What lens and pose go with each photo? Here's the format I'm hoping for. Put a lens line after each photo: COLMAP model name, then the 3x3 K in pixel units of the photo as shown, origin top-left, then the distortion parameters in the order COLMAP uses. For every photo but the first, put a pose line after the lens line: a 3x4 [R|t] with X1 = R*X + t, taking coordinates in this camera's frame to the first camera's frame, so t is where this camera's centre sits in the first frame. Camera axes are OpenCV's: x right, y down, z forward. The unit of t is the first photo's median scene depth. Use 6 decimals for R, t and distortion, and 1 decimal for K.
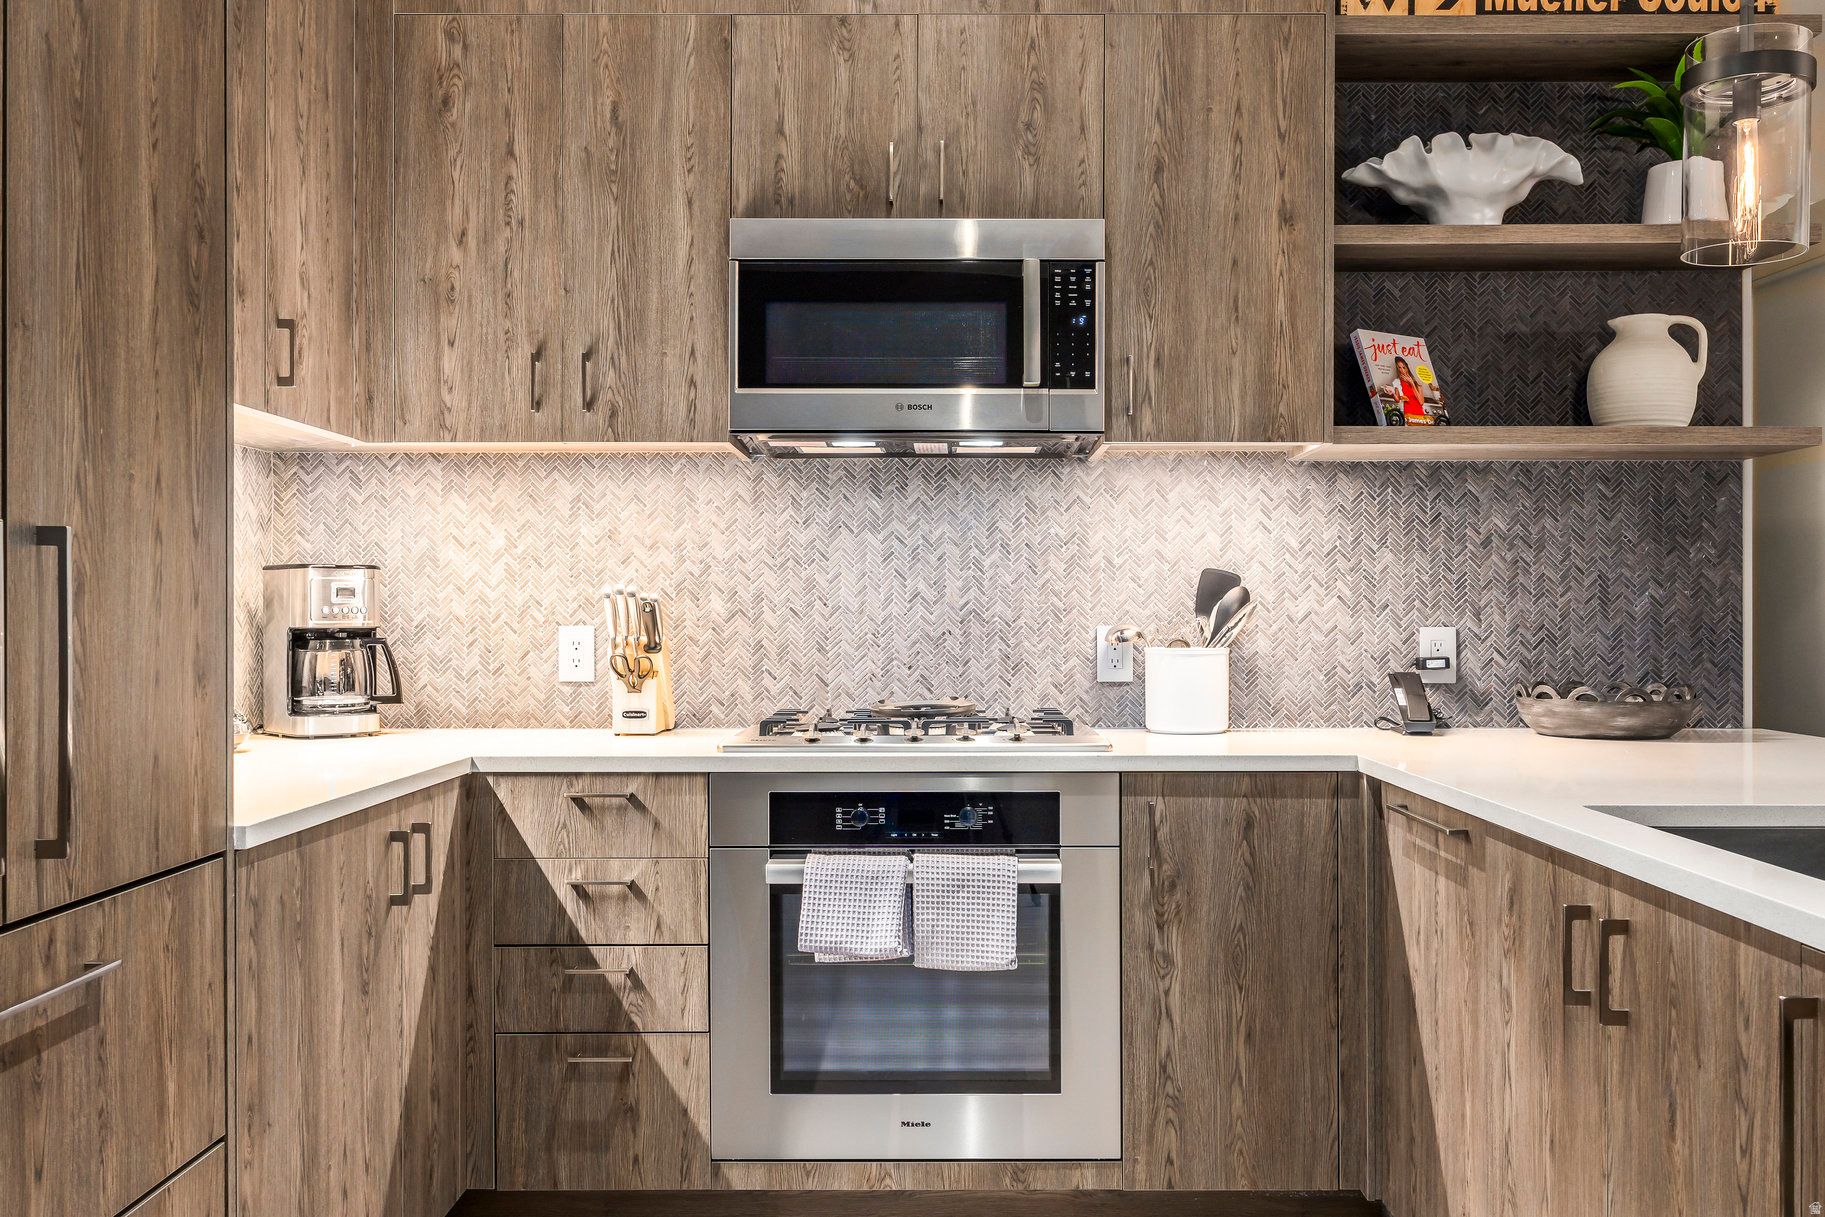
lens RADIAL K [[1561.1, 0, 901.5], [0, 1561.1, 608.9], [0, 0, 1]] dist [-0.003174, 0.009772]
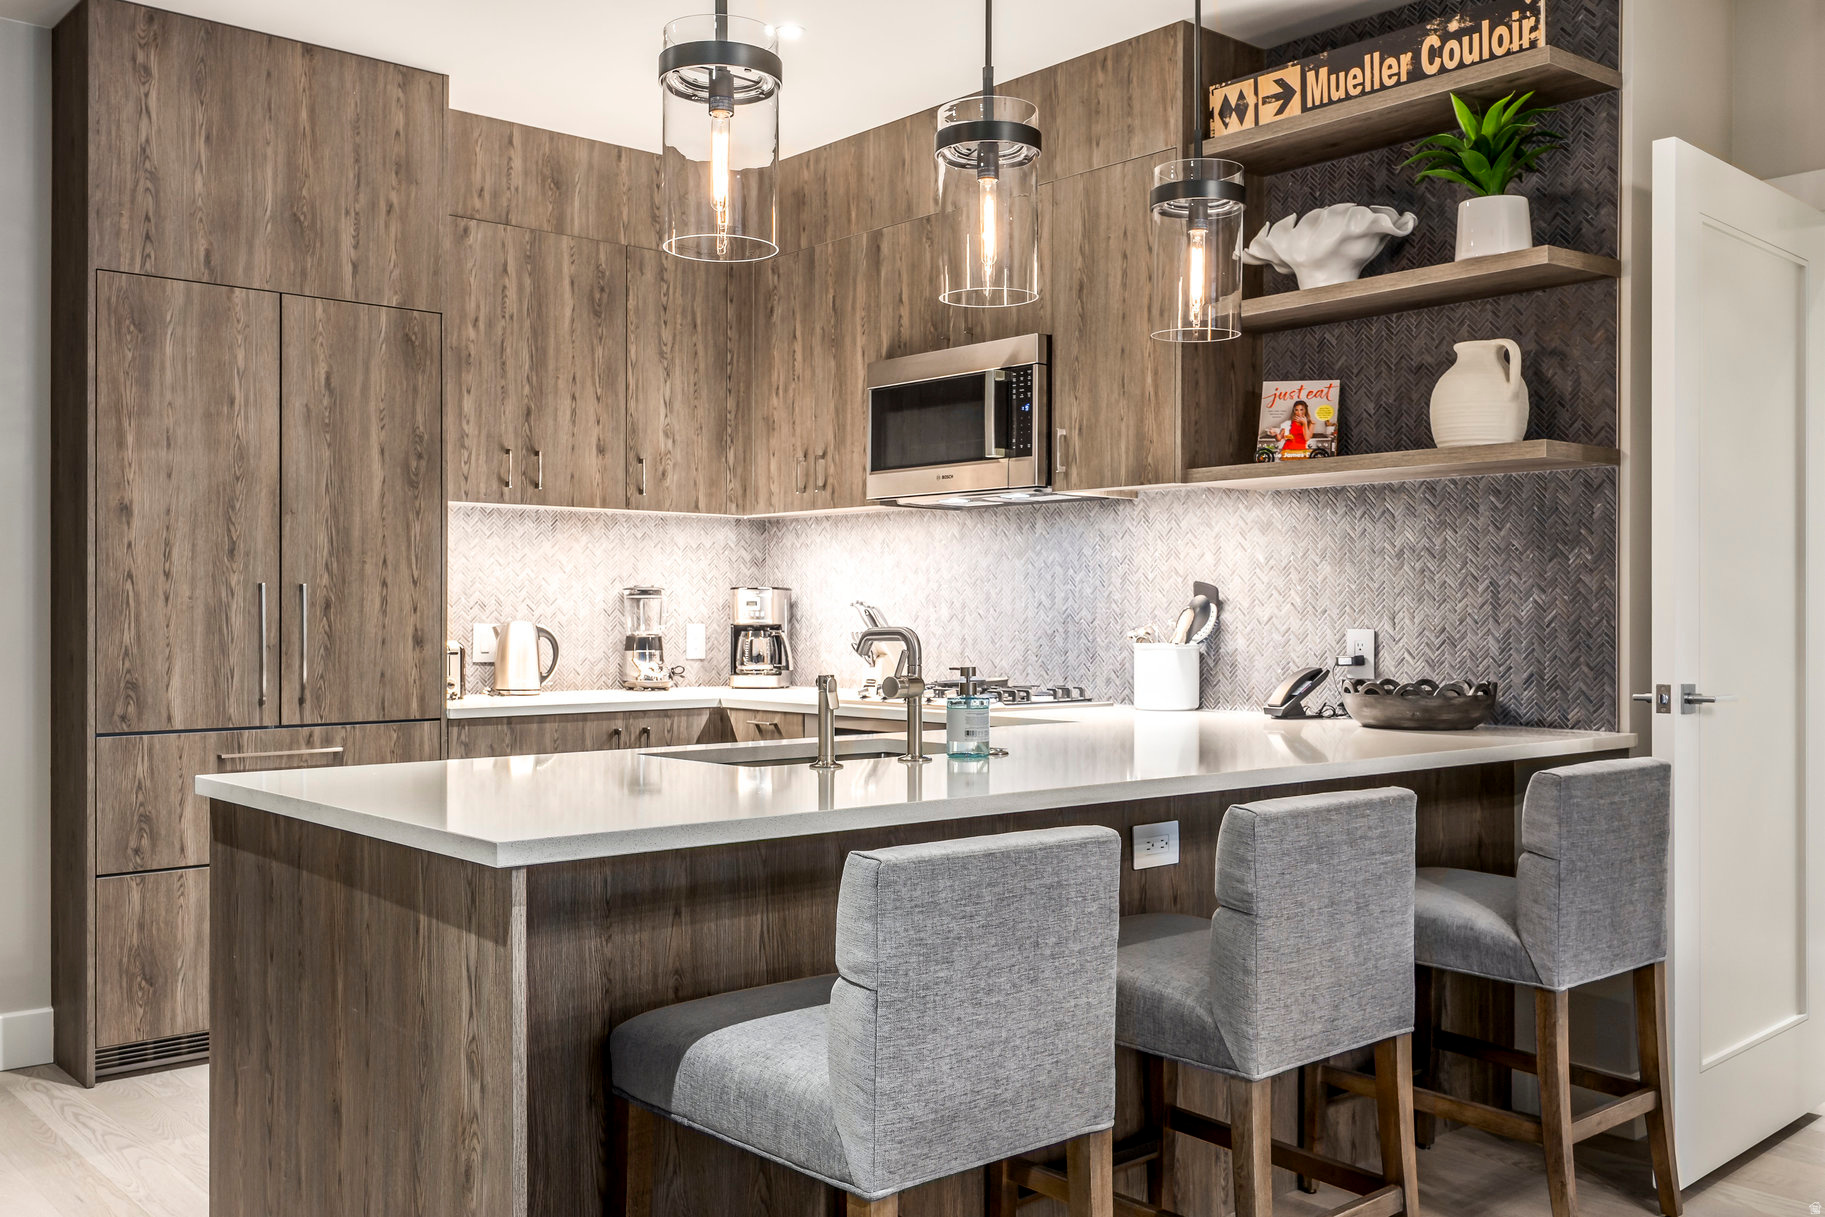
lens RADIAL K [[1589.0, 0, 864.4], [0, 1589.0, 603.8], [0, 0, 1]] dist [0.004558, -0.002773]
pose [[0.658796, -0.004695, -0.752307, 0.990220], [0.001505, 0.999987, -0.004923, -0.001891], [0.752320, 0.002111, 0.658795, -0.043560]]
